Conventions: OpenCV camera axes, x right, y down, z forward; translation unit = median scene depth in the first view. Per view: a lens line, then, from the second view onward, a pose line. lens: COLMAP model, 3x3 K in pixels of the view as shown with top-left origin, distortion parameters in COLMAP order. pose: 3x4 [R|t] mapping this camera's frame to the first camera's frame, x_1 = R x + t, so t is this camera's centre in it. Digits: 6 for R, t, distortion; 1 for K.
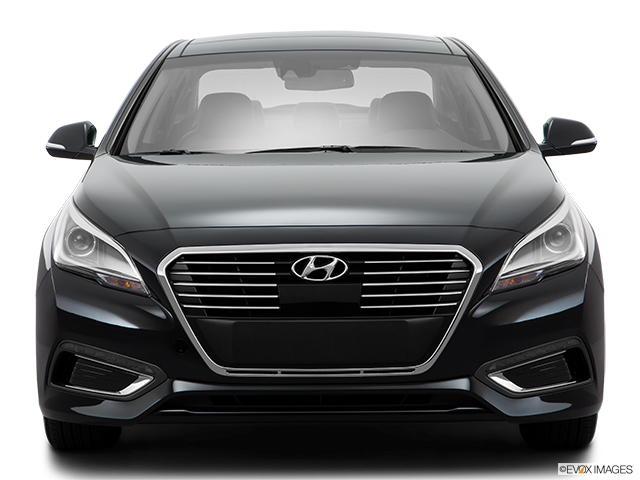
lens RADIAL K [[2294.5, 0, 320.0], [0, 2294.5, 239.6], [0, 0, 1]] dist [-0.091829, 0.000000]
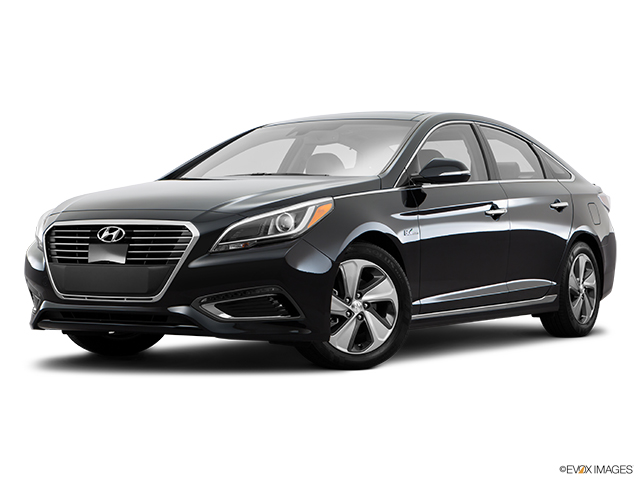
lens RADIAL K [[1319.0, 0, 324.4], [0, 1319.0, 242.6], [0, 0, 1]] dist [0.125183, 0.000000]
pose [[0.838893, 0.011039, -0.544185, 0.632759], [-0.039686, 0.998374, -0.040926, 0.050413], [0.542848, 0.055928, 0.837967, 0.299609]]
